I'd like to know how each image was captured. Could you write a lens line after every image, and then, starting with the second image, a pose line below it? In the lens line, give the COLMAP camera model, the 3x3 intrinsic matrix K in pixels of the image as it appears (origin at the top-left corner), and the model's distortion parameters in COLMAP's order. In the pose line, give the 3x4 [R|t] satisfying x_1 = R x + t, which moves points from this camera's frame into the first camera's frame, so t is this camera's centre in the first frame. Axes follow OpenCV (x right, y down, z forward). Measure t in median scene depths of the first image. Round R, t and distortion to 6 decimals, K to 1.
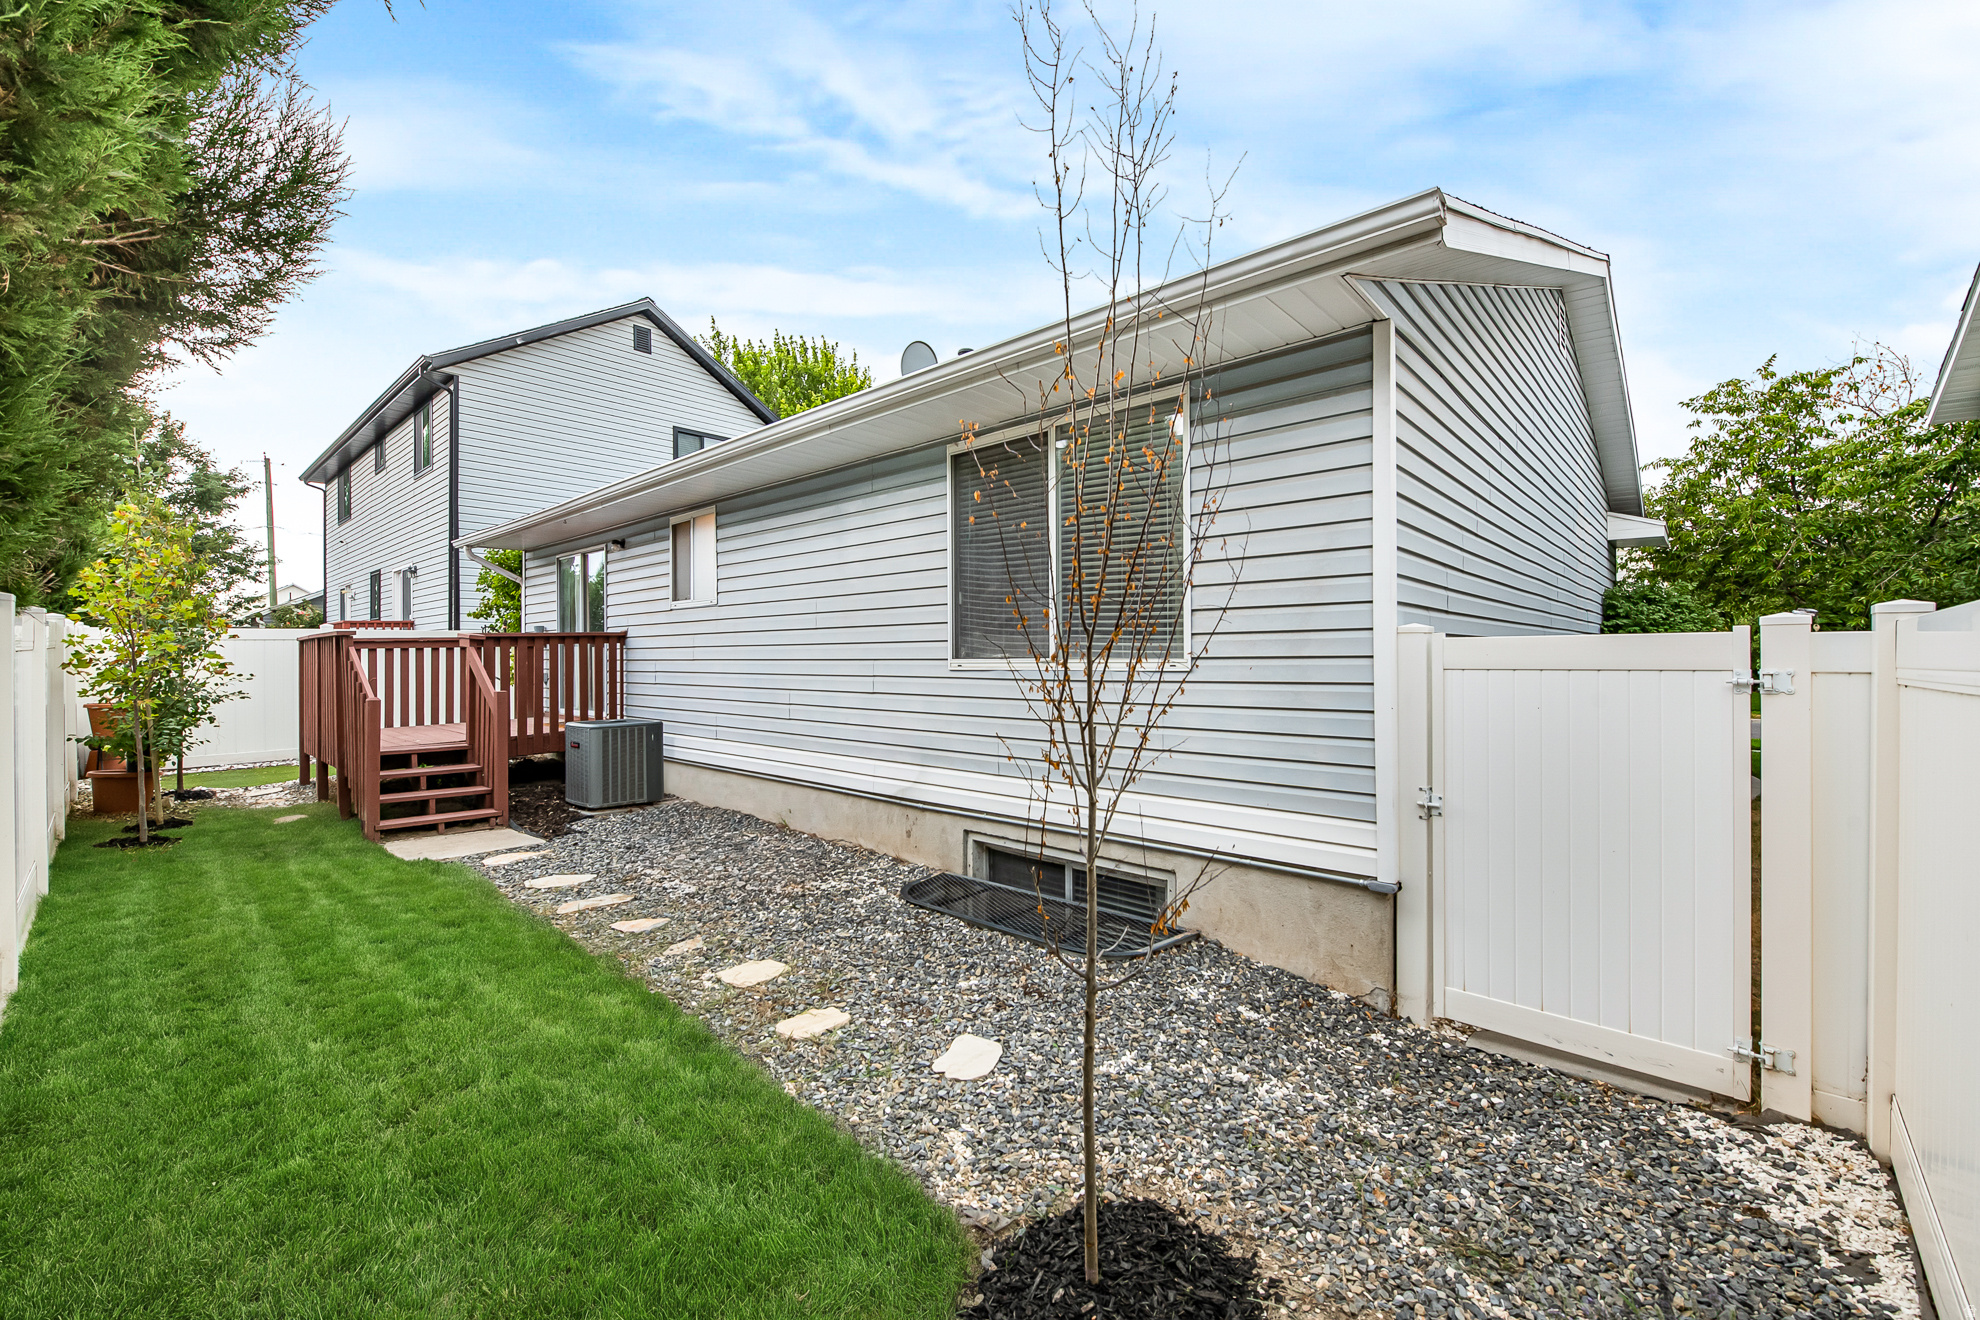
lens RADIAL K [[799.6, 0, 990.9], [0, 799.6, 658.1], [0, 0, 1]] dist [0.002359, -0.000187]
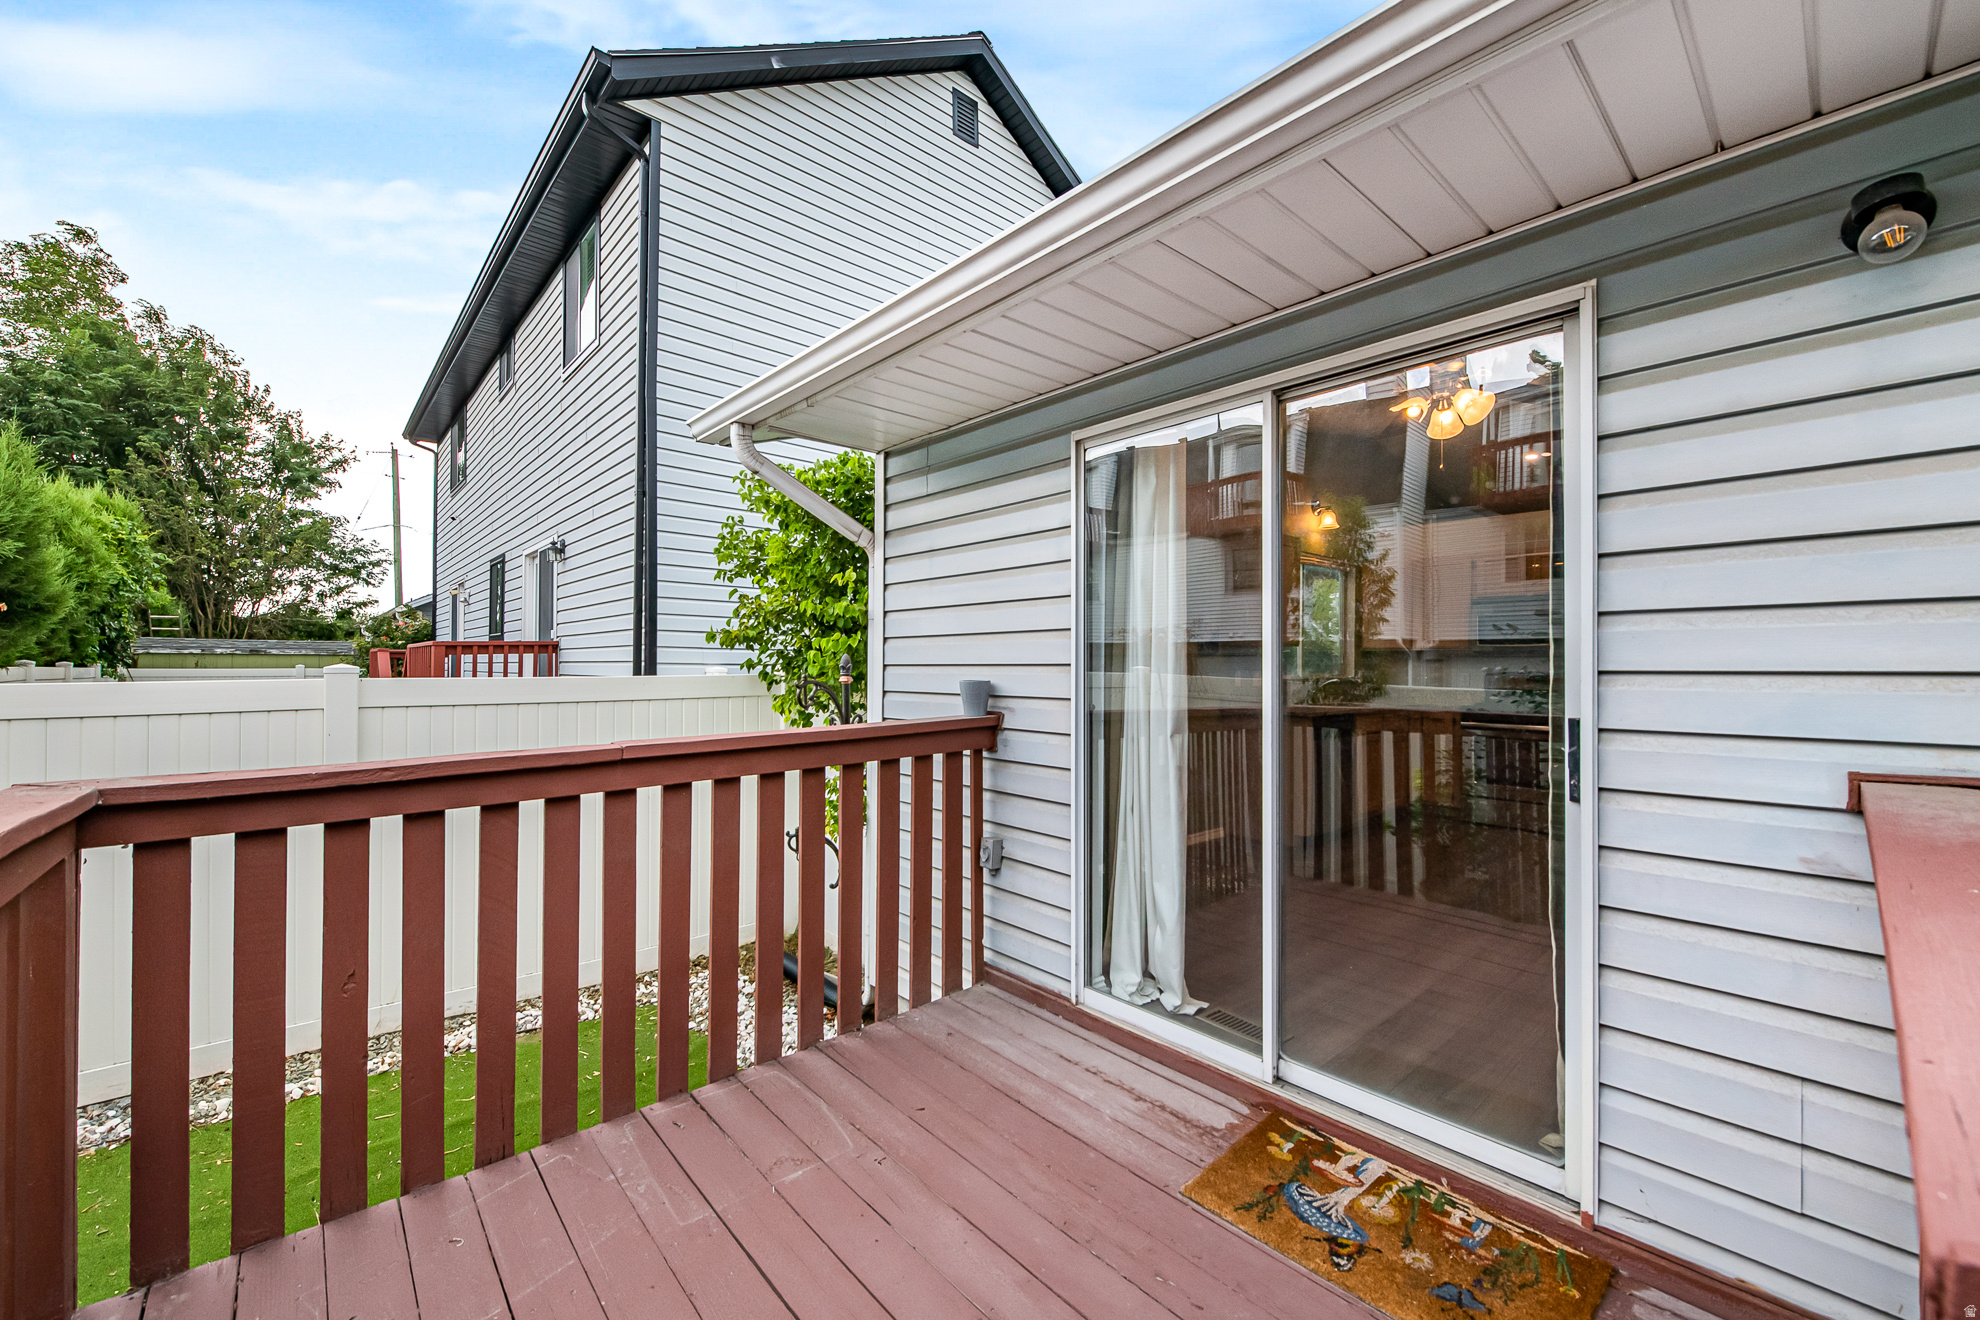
lens RADIAL K [[778.6, 0, 996.4], [0, 778.6, 655.5], [0, 0, 1]] dist [0.000015, -0.000946]
pose [[0.995517, 0.005057, -0.094451, -0.413466], [-0.006258, 0.999903, -0.012426, -0.035683], [0.094379, 0.012961, 0.995452, 0.553995]]
